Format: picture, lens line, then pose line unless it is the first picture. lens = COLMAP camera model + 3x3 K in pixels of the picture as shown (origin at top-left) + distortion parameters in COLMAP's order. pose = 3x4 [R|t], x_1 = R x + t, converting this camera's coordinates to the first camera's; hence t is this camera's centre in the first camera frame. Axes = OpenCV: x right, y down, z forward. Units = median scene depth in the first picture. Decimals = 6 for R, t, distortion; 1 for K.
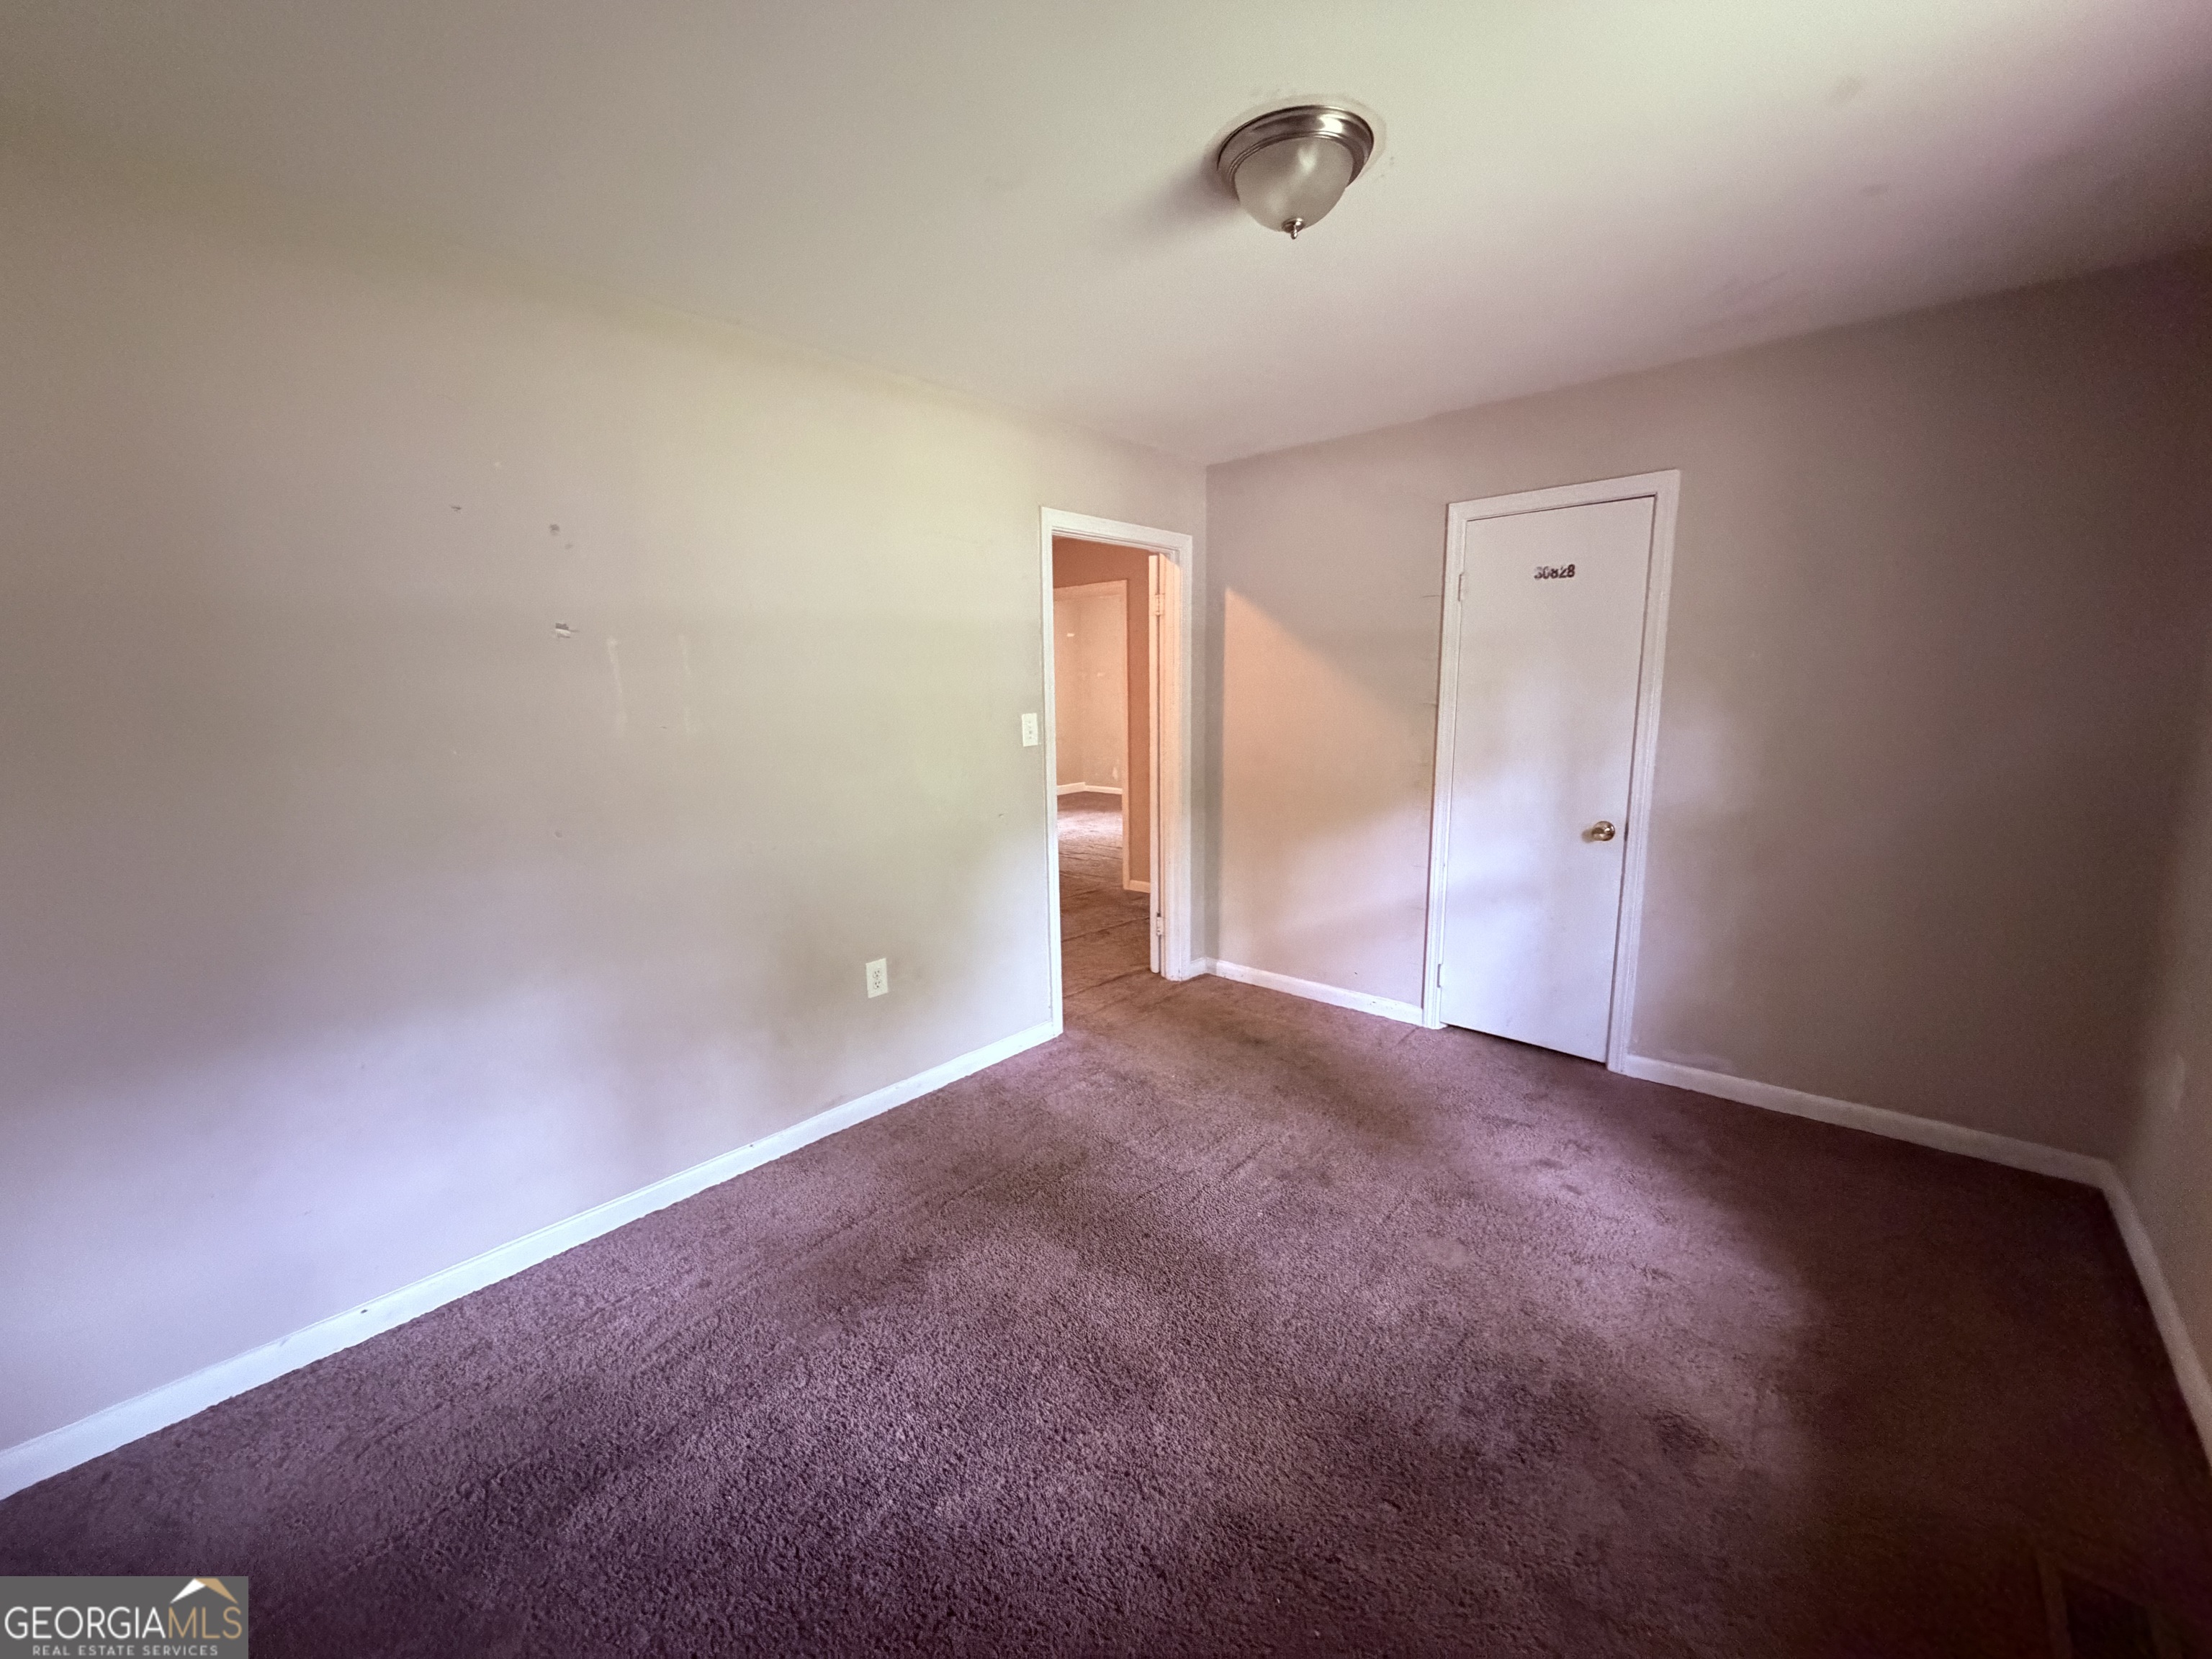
lens RADIAL K [[880.0, 0, 1097.3], [0, 880.0, 836.6], [0, 0, 1]] dist [-0.002068, -0.000528]
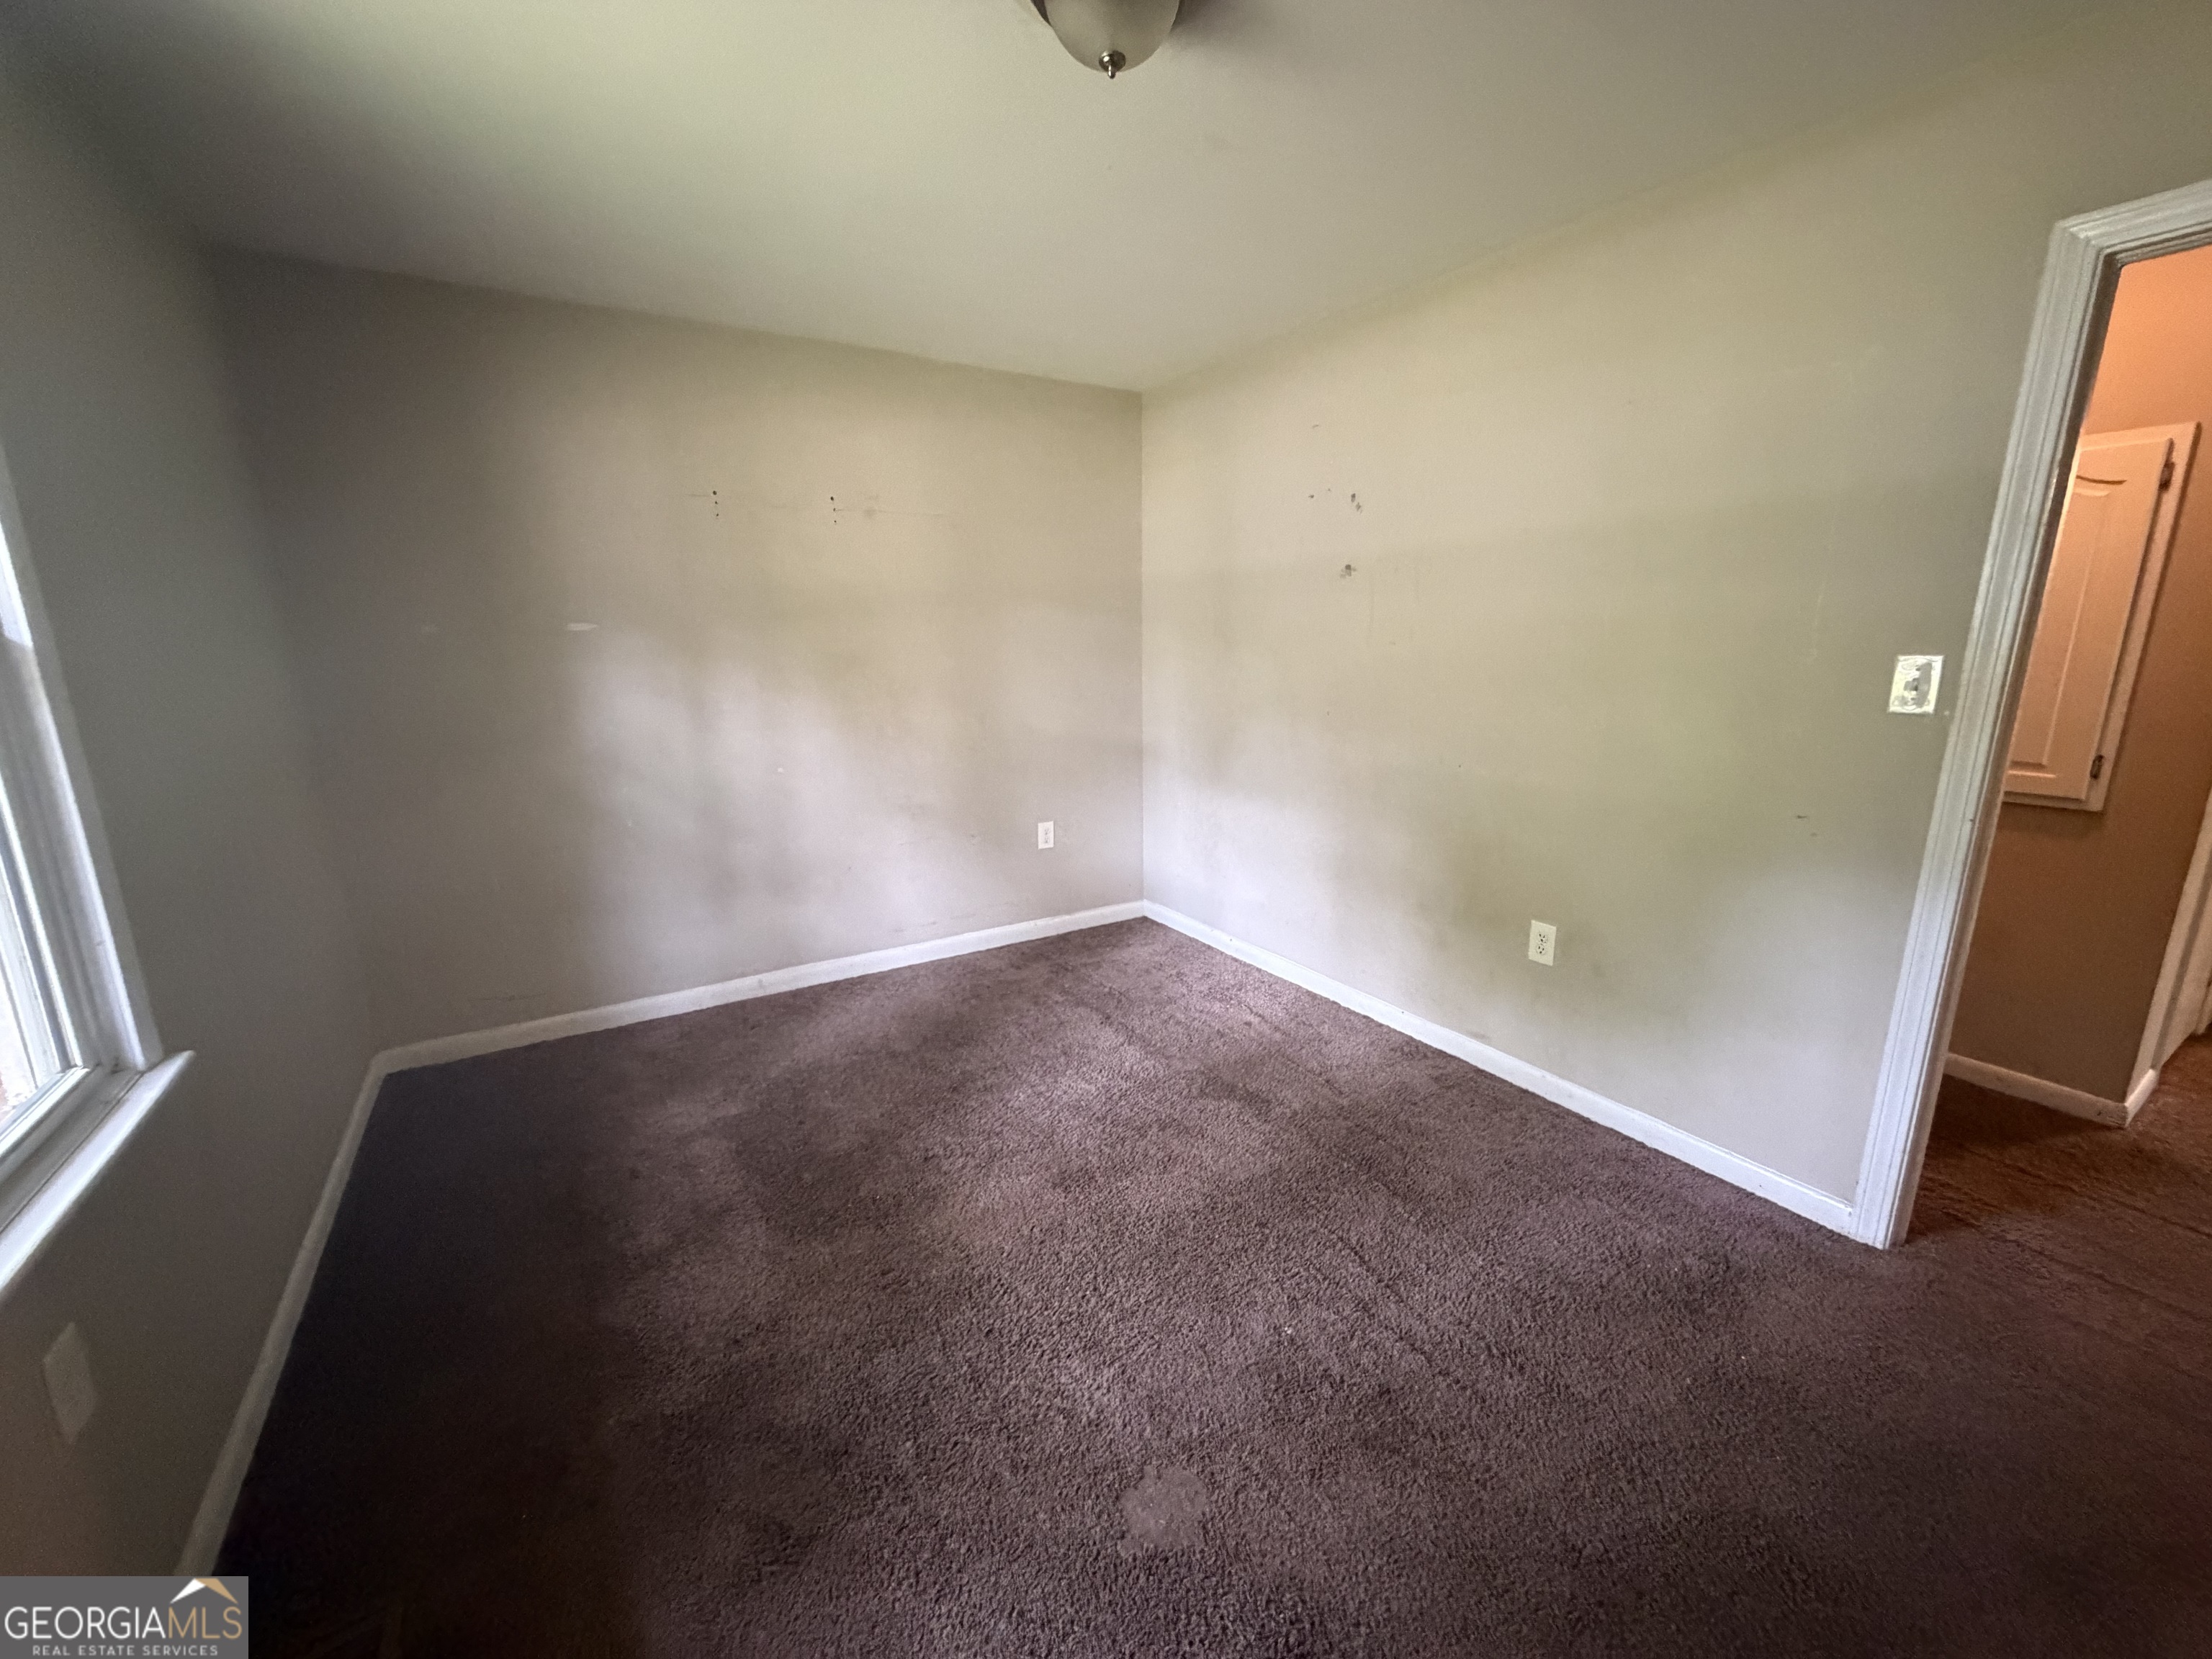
lens RADIAL K [[881.6, 0, 1098.1], [0, 881.6, 835.4], [0, 0, 1]] dist [-0.001694, -0.000597]
pose [[-0.286689, 0.234675, -0.928837, 1.000852], [-0.145902, 0.947529, 0.284431, -0.191123], [0.946849, 0.217062, -0.237406, 1.125702]]
